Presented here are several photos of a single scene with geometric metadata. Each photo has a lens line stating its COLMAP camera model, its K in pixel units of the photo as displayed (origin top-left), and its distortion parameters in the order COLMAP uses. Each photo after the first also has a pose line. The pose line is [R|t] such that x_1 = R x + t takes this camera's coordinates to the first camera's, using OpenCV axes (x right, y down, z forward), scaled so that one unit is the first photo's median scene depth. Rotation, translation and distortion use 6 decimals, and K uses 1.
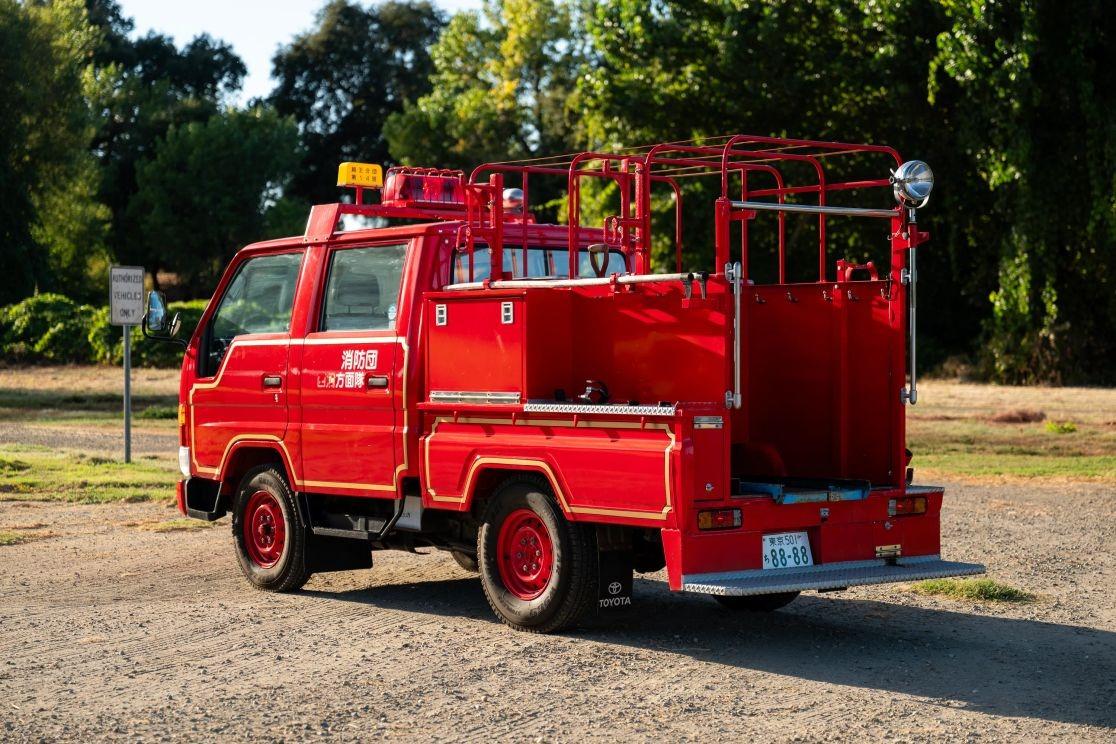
lens RADIAL K [[2210.5, 0, 558.0], [0, 2210.5, 372.0], [0, 0, 1]] dist [0.032518, -0.472681]
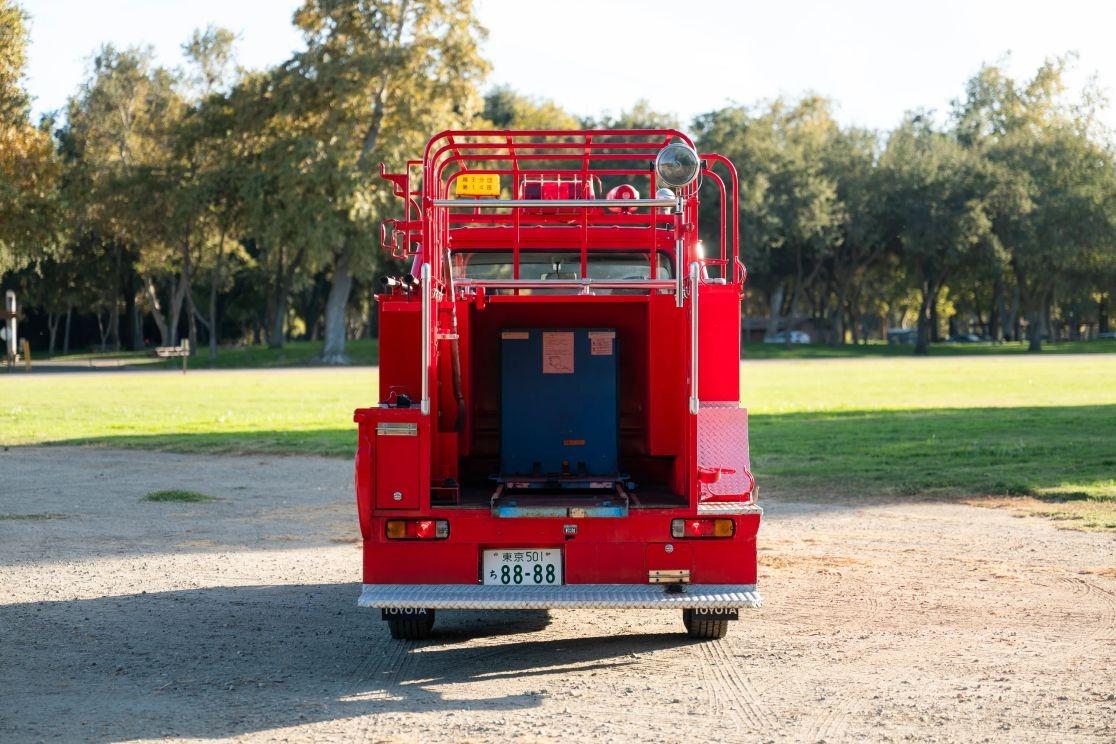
lens RADIAL K [[2210.5, 0, 558.0], [0, 2210.5, 372.0], [0, 0, 1]] dist [0.032518, -0.472681]
pose [[0.781712, 0.001794, -0.623638, 0.638342], [-0.004784, 0.999984, -0.003120, 0.000537], [0.623622, 0.005423, 0.781707, 0.250602]]
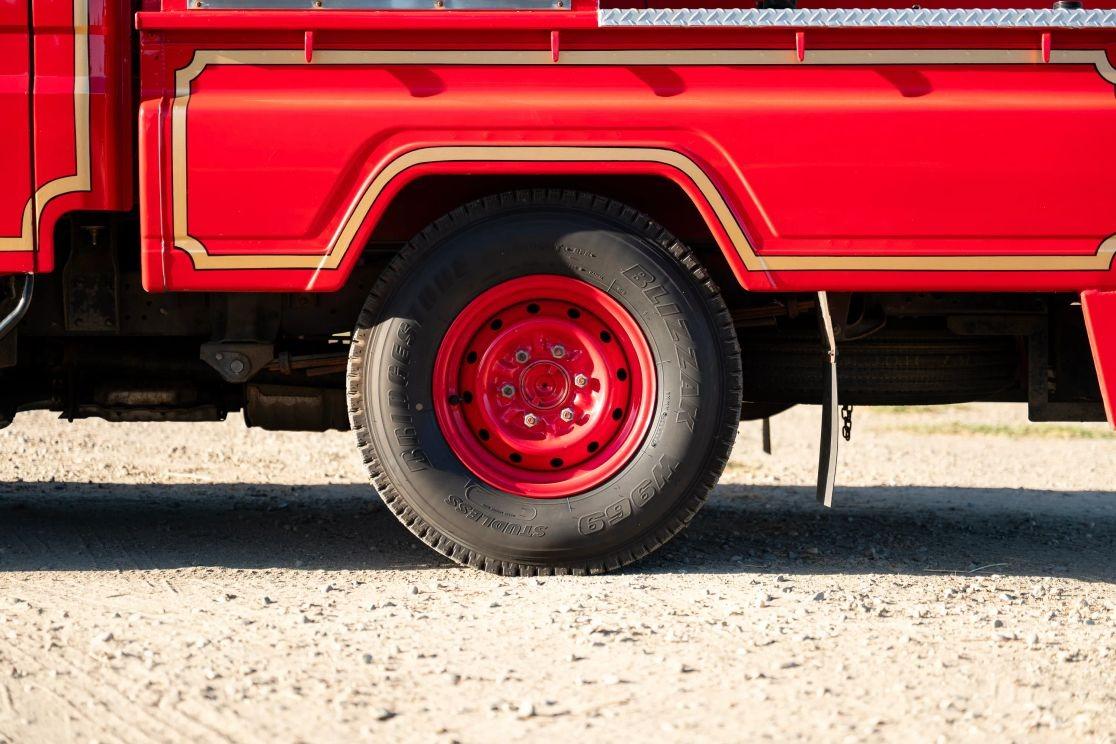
lens RADIAL K [[2210.5, 0, 558.0], [0, 2210.5, 372.0], [0, 0, 1]] dist [0.032518, -0.472681]
pose [[0.618665, -0.031772, 0.785012, -0.319132], [0.001297, 0.999222, 0.039420, 0.060914], [-0.785654, -0.023370, 0.618225, 0.711966]]
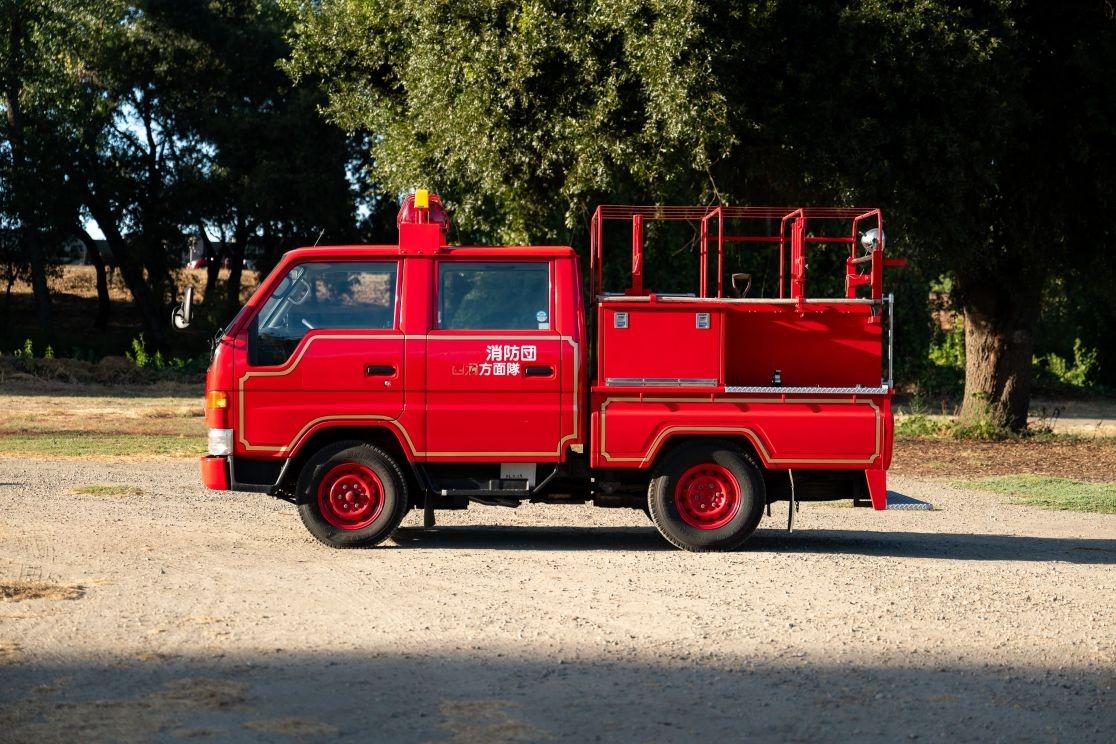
lens RADIAL K [[2210.5, 0, 558.0], [0, 2210.5, 372.0], [0, 0, 1]] dist [0.032518, -0.472681]
pose [[0.605502, -0.005628, 0.795824, -1.117341], [-0.006463, 0.999907, 0.011989, -0.010473], [-0.795818, -0.012403, 0.605409, 0.228599]]
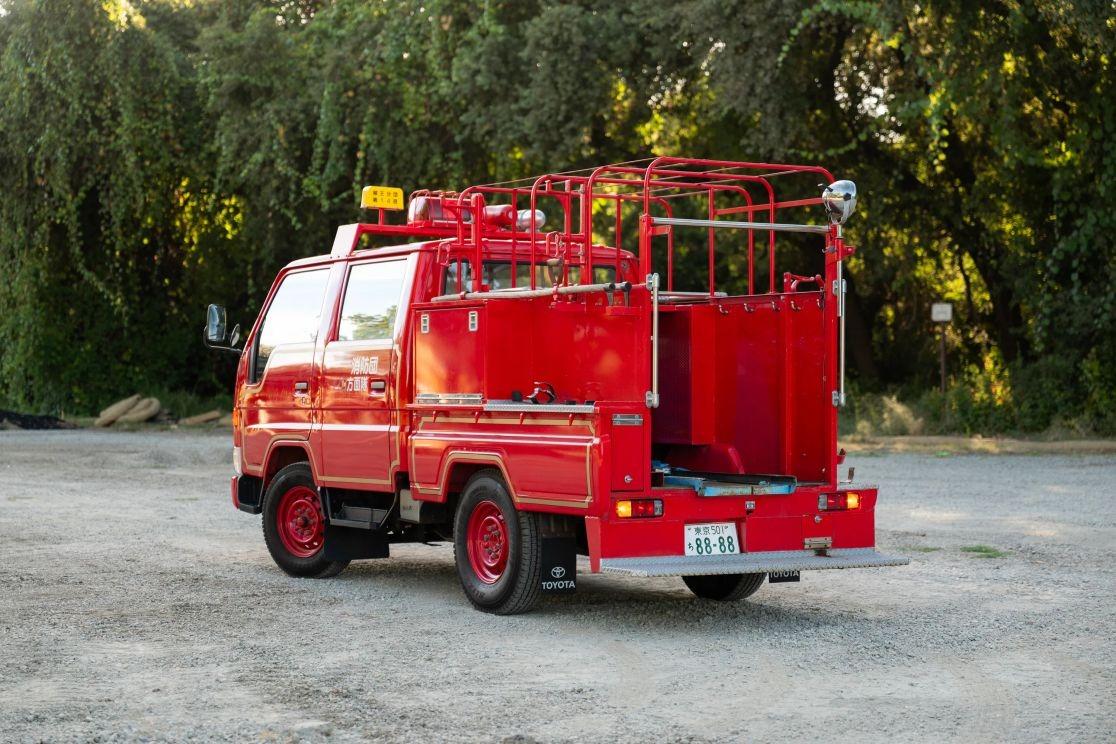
lens RADIAL K [[2210.5, 0, 558.0], [0, 2210.5, 372.0], [0, 0, 1]] dist [0.032518, -0.472681]
pose [[0.991376, 0.004186, -0.130981, 0.155174], [-0.006079, 0.999883, -0.014050, 0.013049], [0.130907, 0.014725, 0.991285, -0.078059]]
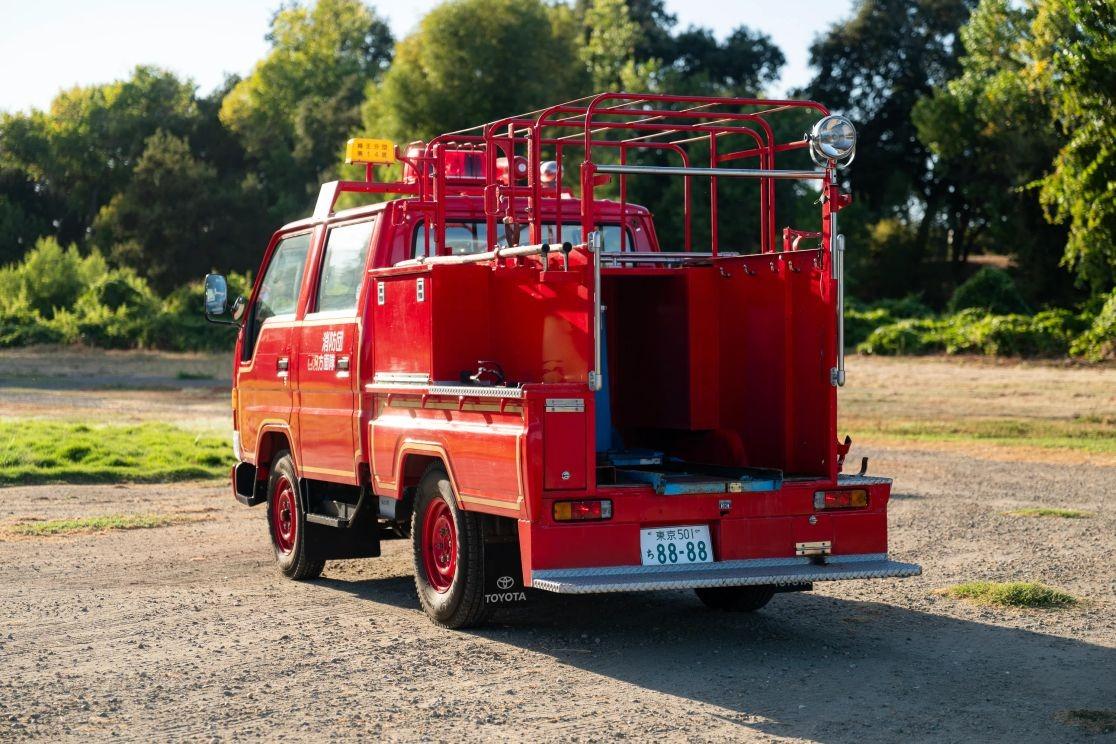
lens RADIAL K [[2210.5, 0, 558.0], [0, 2210.5, 372.0], [0, 0, 1]] dist [0.032518, -0.472681]
pose [[0.965802, -0.002509, -0.259270, 0.267074], [0.003621, 0.999986, 0.003813, 0.004756], [0.259257, -0.004622, 0.965797, 0.094541]]
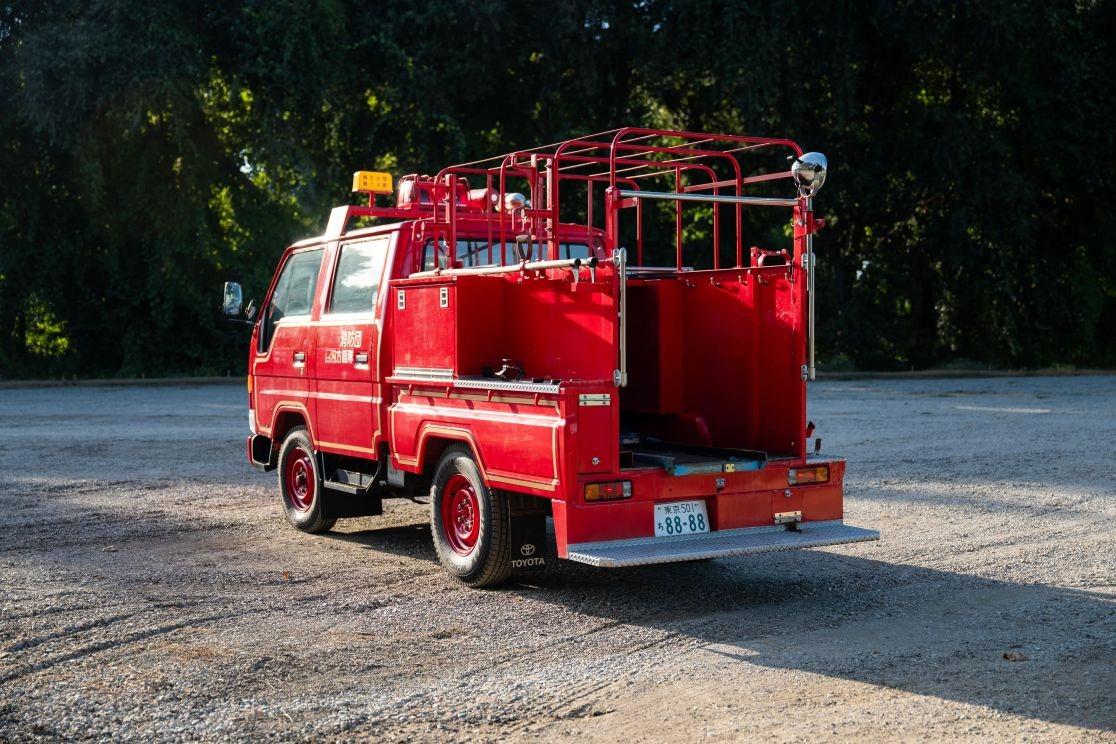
lens RADIAL K [[1446.7, 0, 558.0], [0, 1446.7, 372.0], [0, 0, 1]] dist [-0.005975, -0.020038]
pose [[0.990169, 0.000801, -0.139873, 0.129240], [0.002325, 0.999751, 0.022181, -0.005108], [0.139856, -0.022288, 0.989921, 0.274414]]
